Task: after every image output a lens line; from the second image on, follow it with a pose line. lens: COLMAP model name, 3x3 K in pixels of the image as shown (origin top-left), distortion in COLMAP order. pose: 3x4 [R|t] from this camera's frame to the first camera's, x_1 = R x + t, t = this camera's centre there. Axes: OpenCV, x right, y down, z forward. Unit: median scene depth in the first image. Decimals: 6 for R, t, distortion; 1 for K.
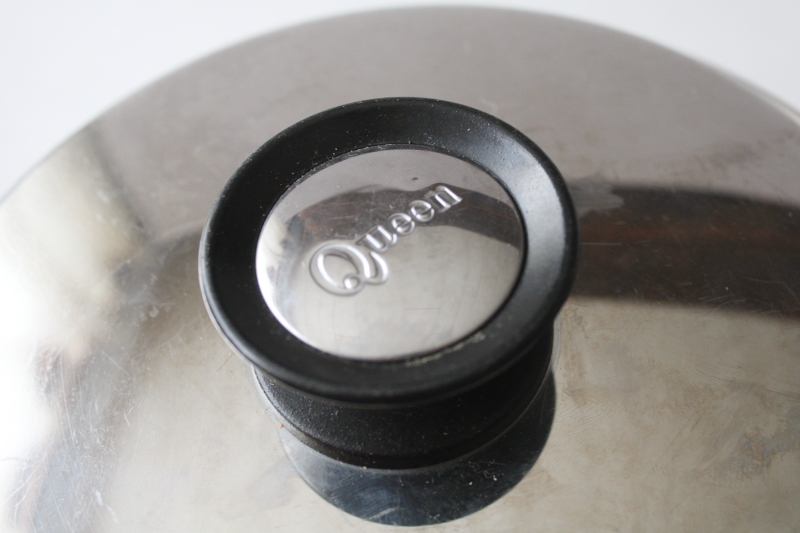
lens RADIAL K [[1265.0, 0, 399.9], [0, 1265.0, 266.0], [0, 0, 1]] dist [0.008259, 0.000000]
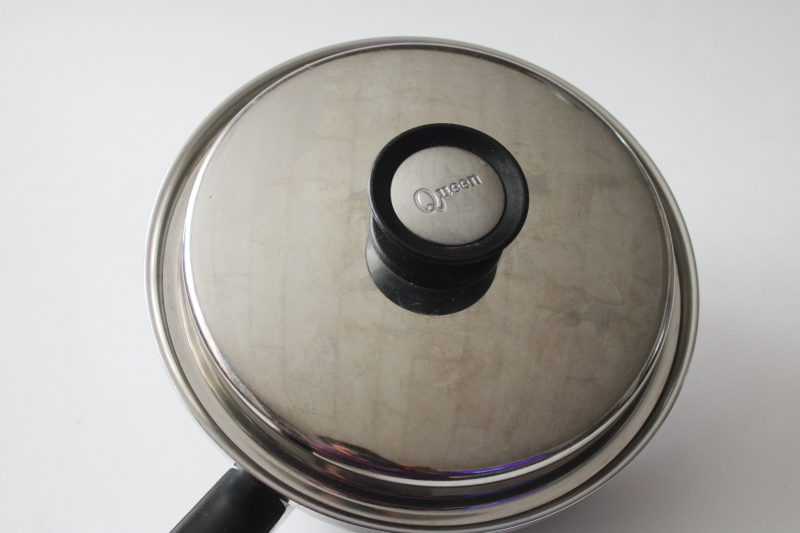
lens RADIAL K [[1265.0, 0, 399.9], [0, 1265.0, 267.0], [0, 0, 1]] dist [0.008259, 0.000000]
pose [[0.966179, 0.244655, 0.081499, -0.248093], [-0.253392, 0.959387, 0.123971, -0.152967], [-0.047859, -0.140429, 0.988933, -1.302130]]
